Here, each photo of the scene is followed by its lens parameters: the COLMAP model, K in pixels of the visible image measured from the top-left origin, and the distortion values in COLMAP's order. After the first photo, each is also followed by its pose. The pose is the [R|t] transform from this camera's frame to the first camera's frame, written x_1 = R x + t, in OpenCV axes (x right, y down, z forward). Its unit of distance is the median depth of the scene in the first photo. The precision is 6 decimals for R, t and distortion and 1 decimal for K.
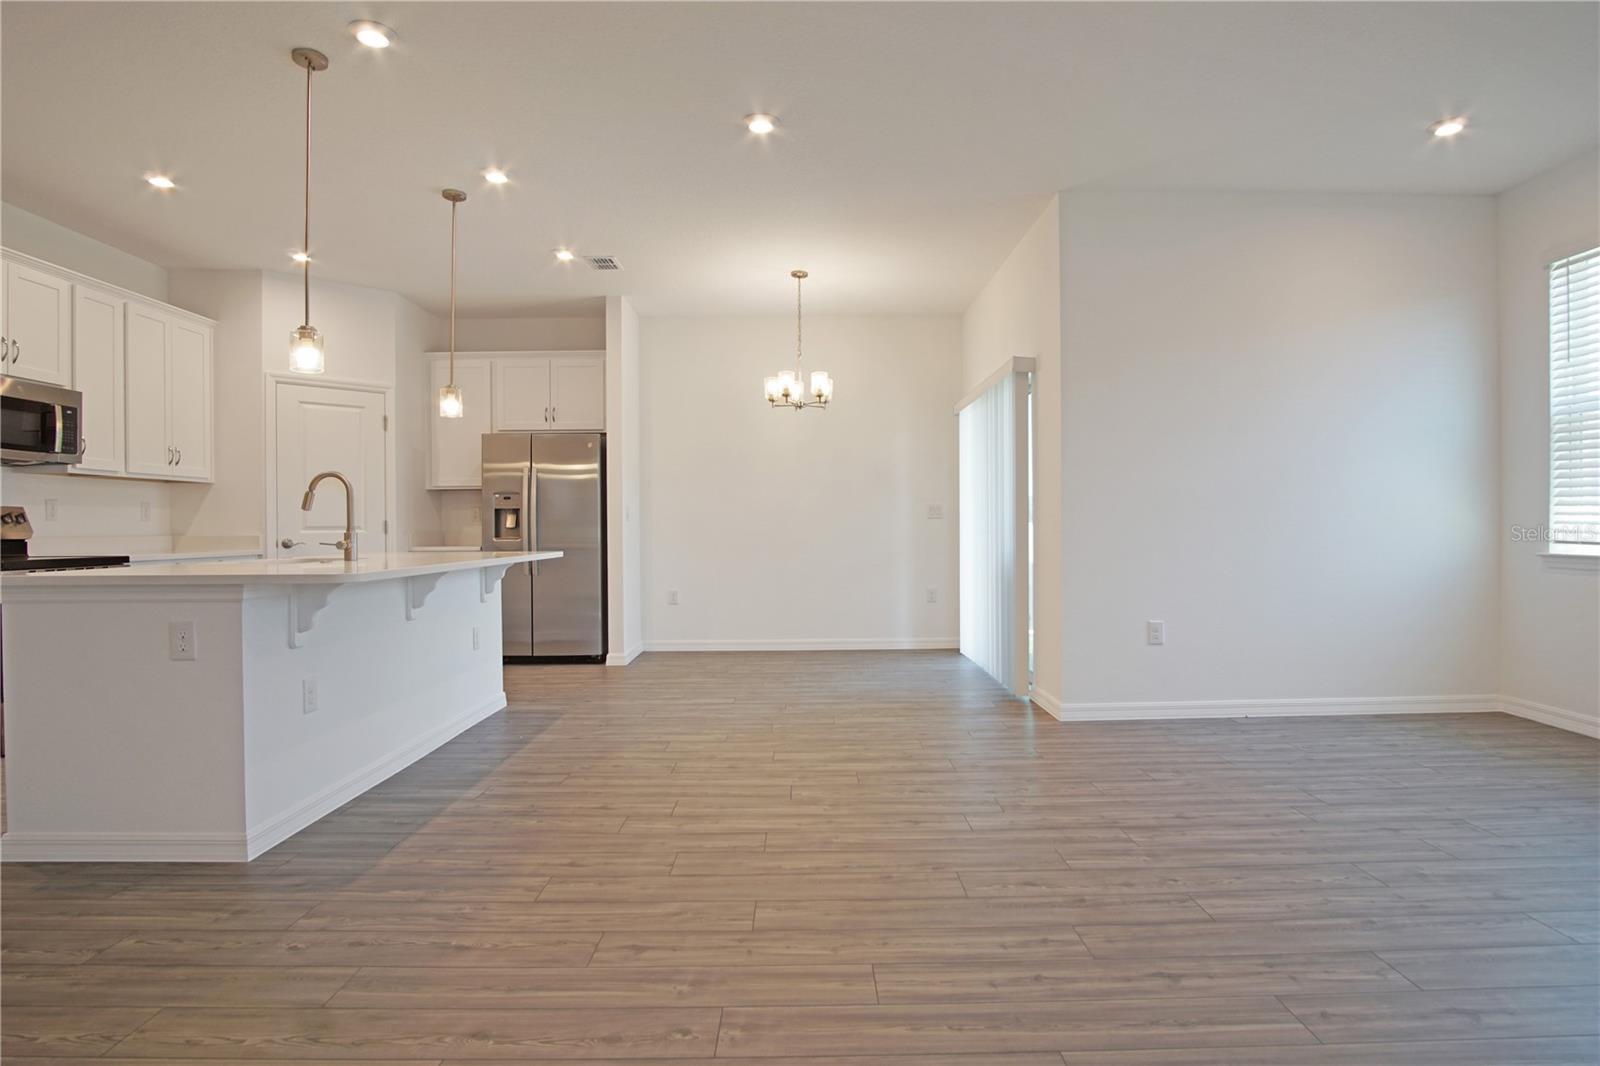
lens RADIAL K [[863.4, 0, 811.8], [0, 863.4, 532.7], [0, 0, 1]] dist [-0.030955, 0.008343]
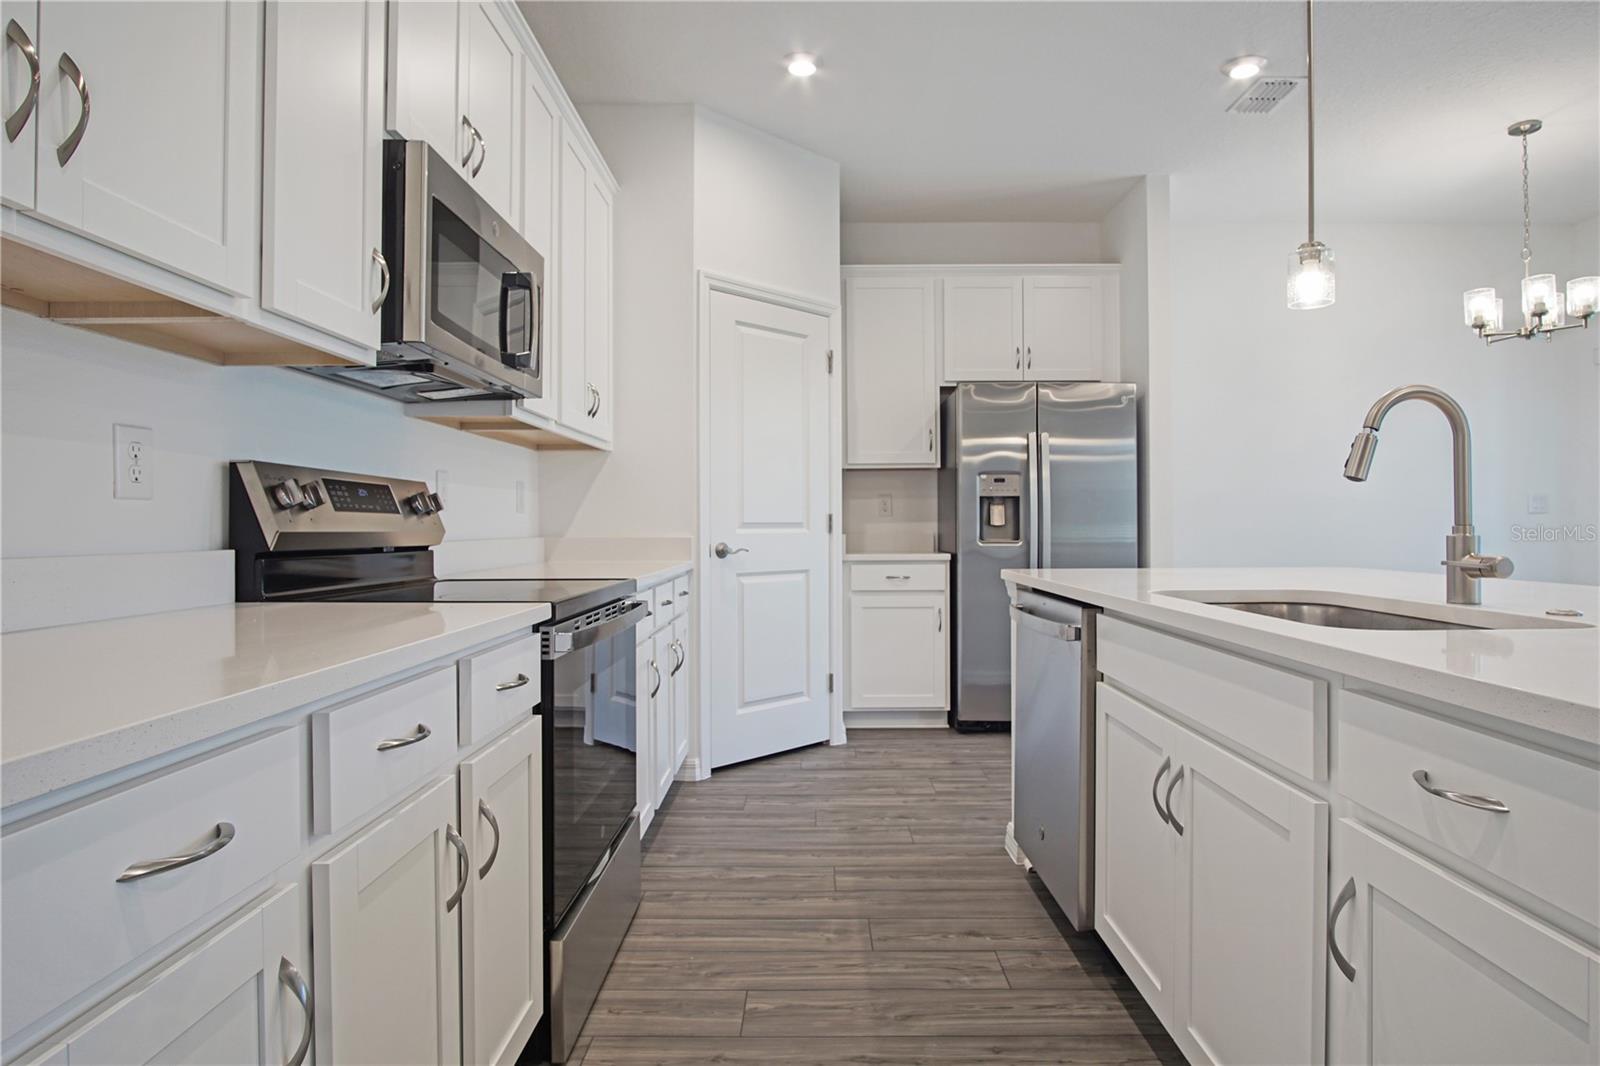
lens RADIAL K [[863.4, 0, 812.8], [0, 863.4, 524.0], [0, 0, 1]] dist [-0.030955, 0.008343]
pose [[0.999992, 0.002177, -0.003218, -0.699271], [-0.002204, 0.999963, -0.008315, -0.001412], [0.003200, 0.008322, 0.999960, 0.483353]]
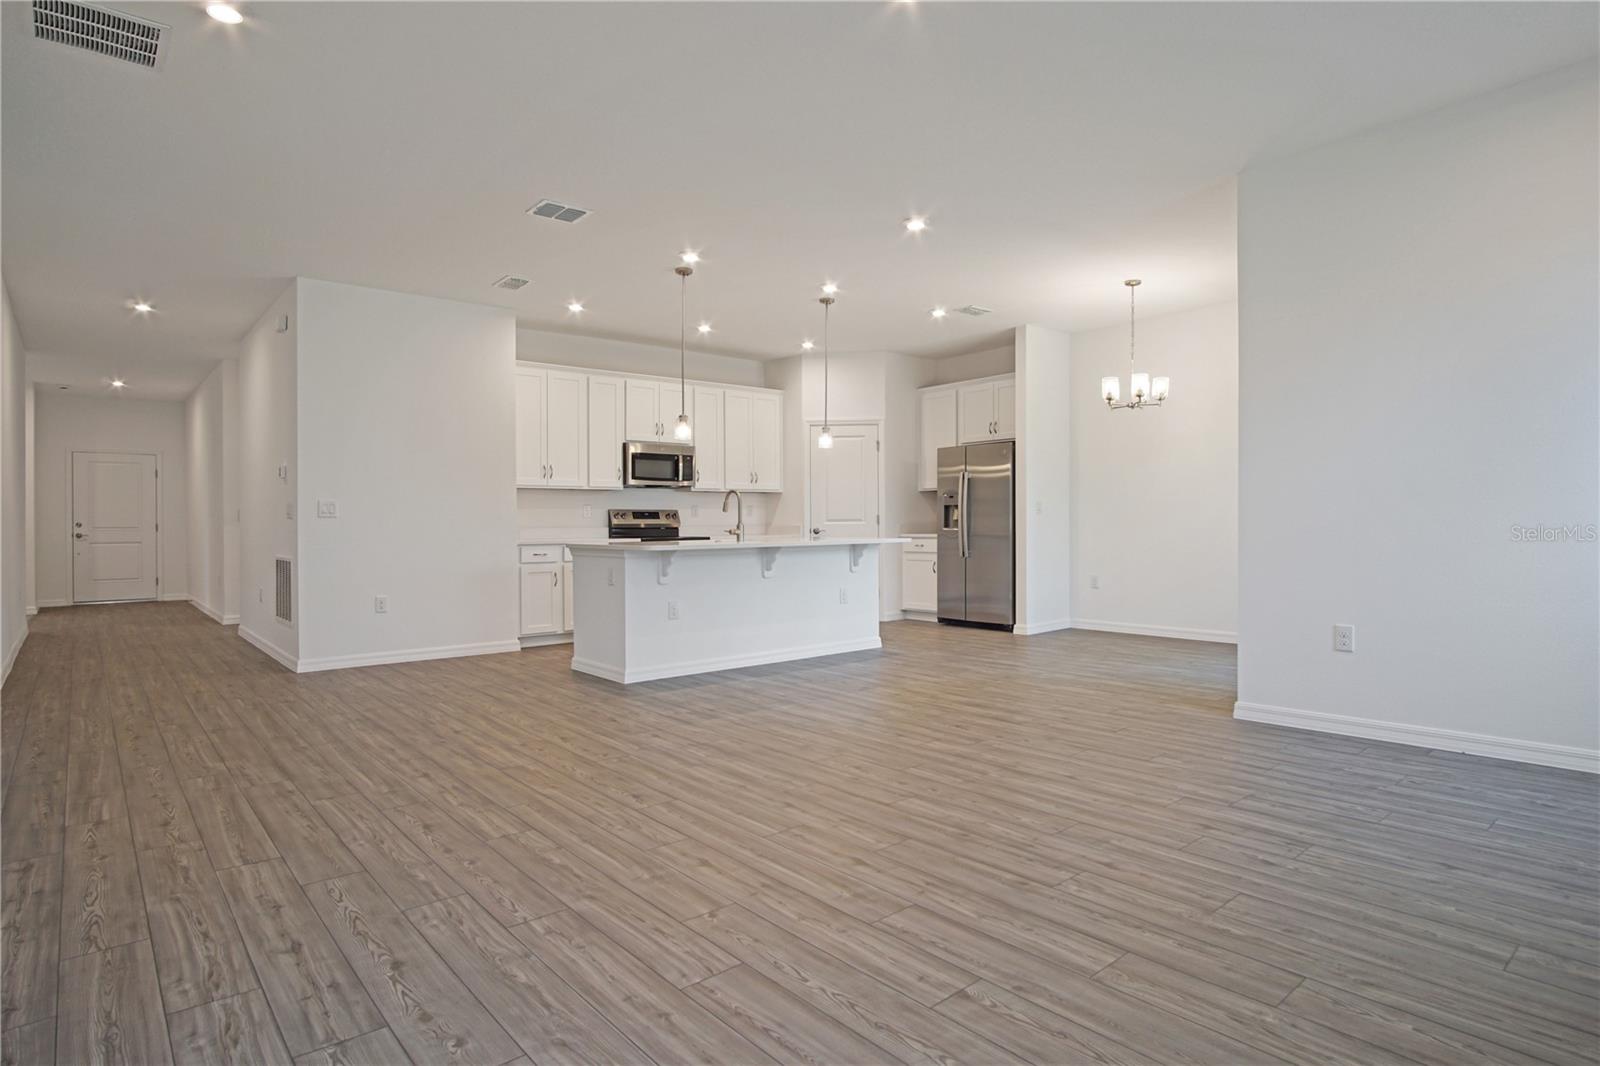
lens RADIAL K [[863.4, 0, 792.3], [0, 863.4, 528.5], [0, 0, 1]] dist [-0.030955, 0.008343]
pose [[0.628632, 0.006187, -0.777678, 0.712373], [0.000334, 0.999966, 0.008225, -0.005172], [0.777703, -0.005431, 0.628609, -0.002882]]
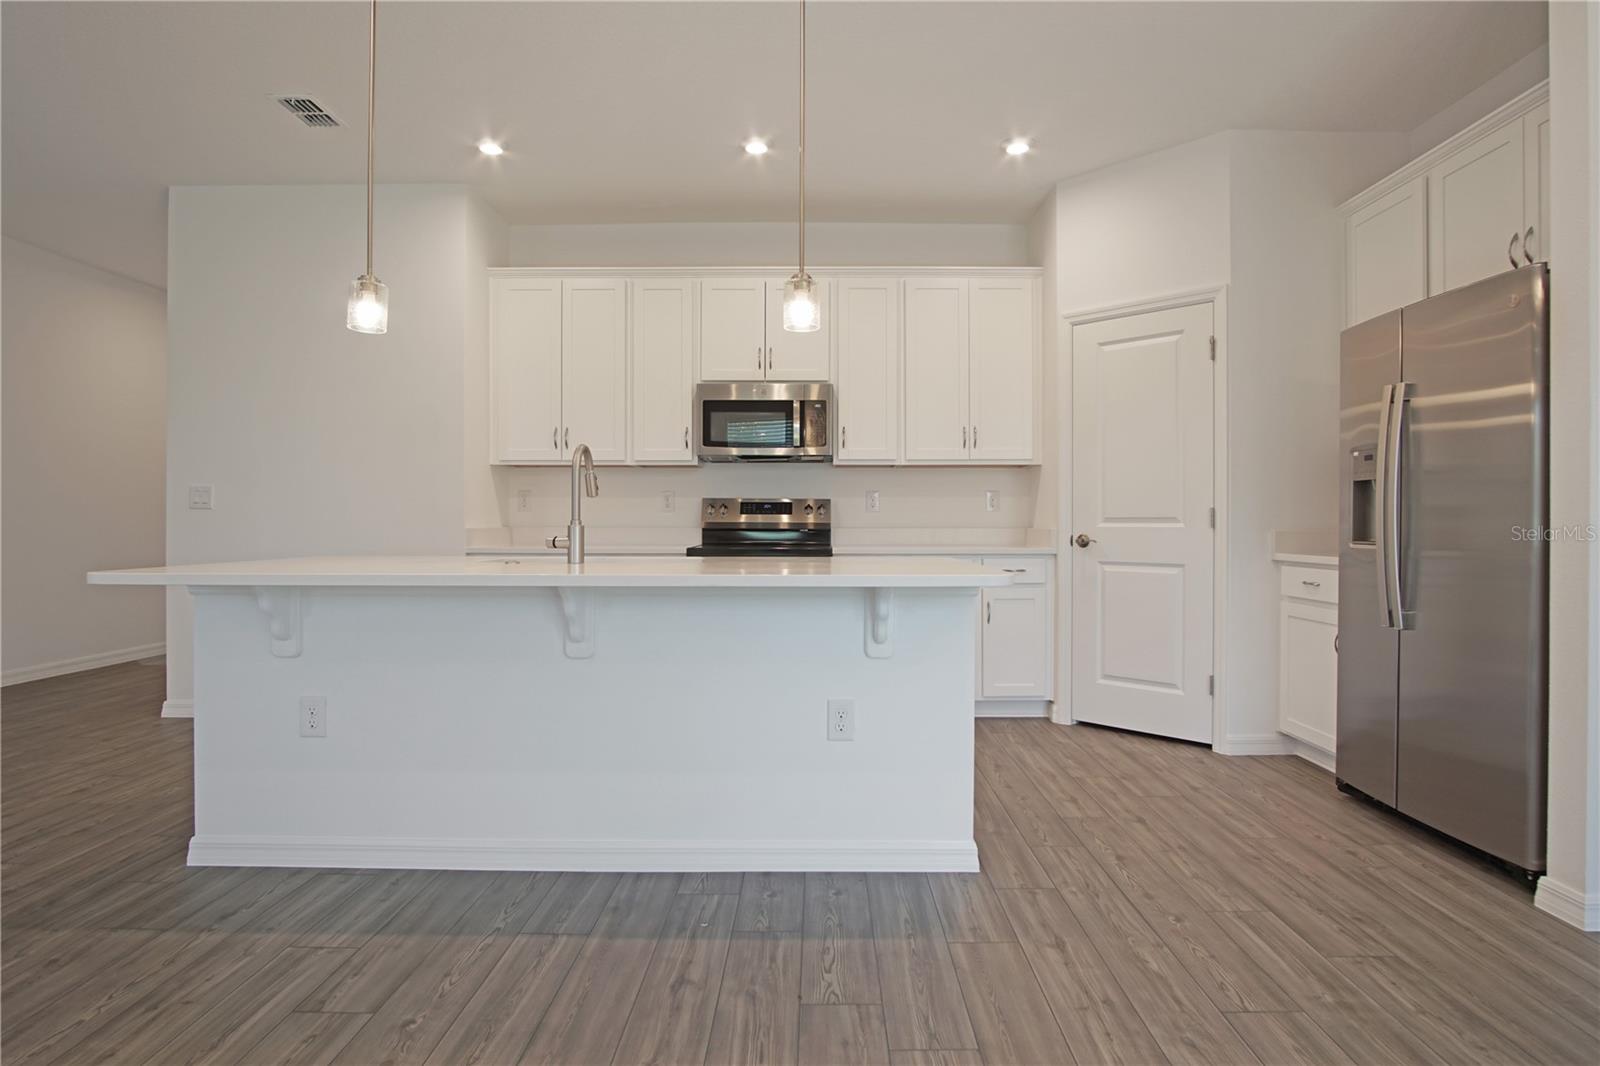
lens RADIAL K [[863.4, 0, 809.2], [0, 863.4, 515.5], [0, 0, 1]] dist [-0.030955, 0.008343]
pose [[-0.016139, -0.000226, -0.999870, 0.166123], [-0.006559, 0.999978, -0.000120, -0.009114], [0.999848, 0.006556, -0.016140, 0.991782]]
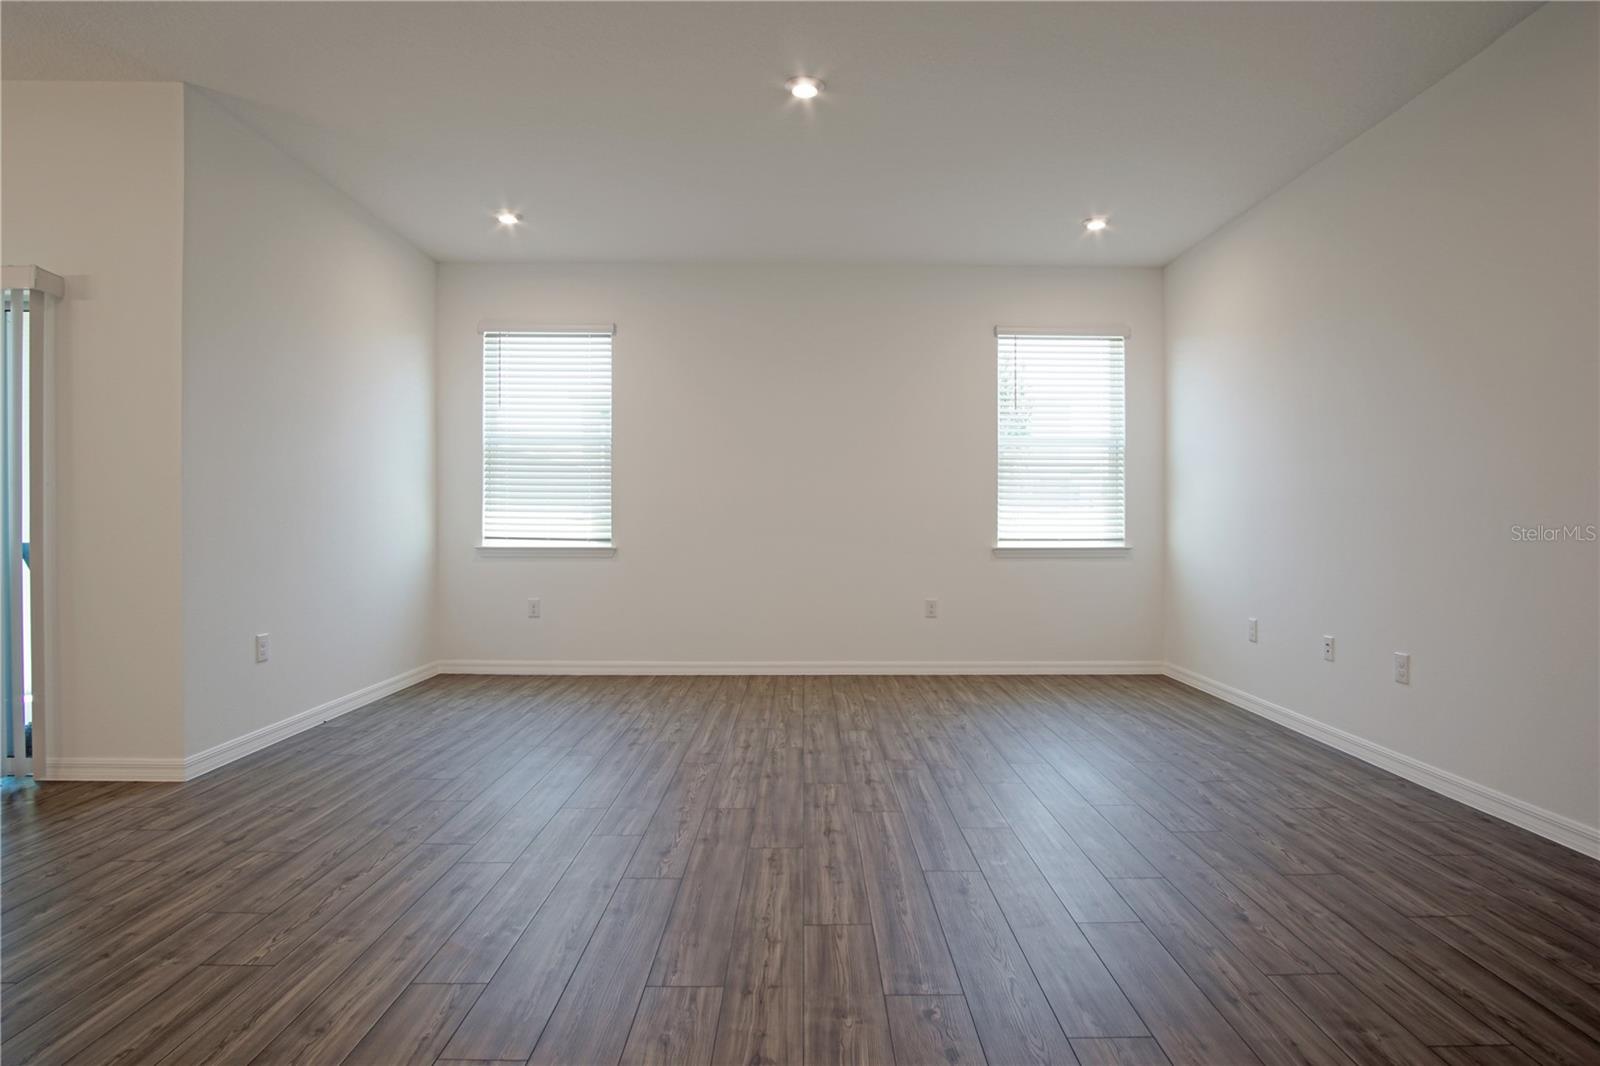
lens RADIAL K [[863.4, 0, 822.4], [0, 863.4, 510.9], [0, 0, 1]] dist [-0.030955, 0.008343]
pose [[-0.012534, 0.021236, 0.999696, -0.458407], [0.003785, 0.999768, -0.021190, -0.001229], [-0.999914, 0.003519, -0.012611, 0.437103]]
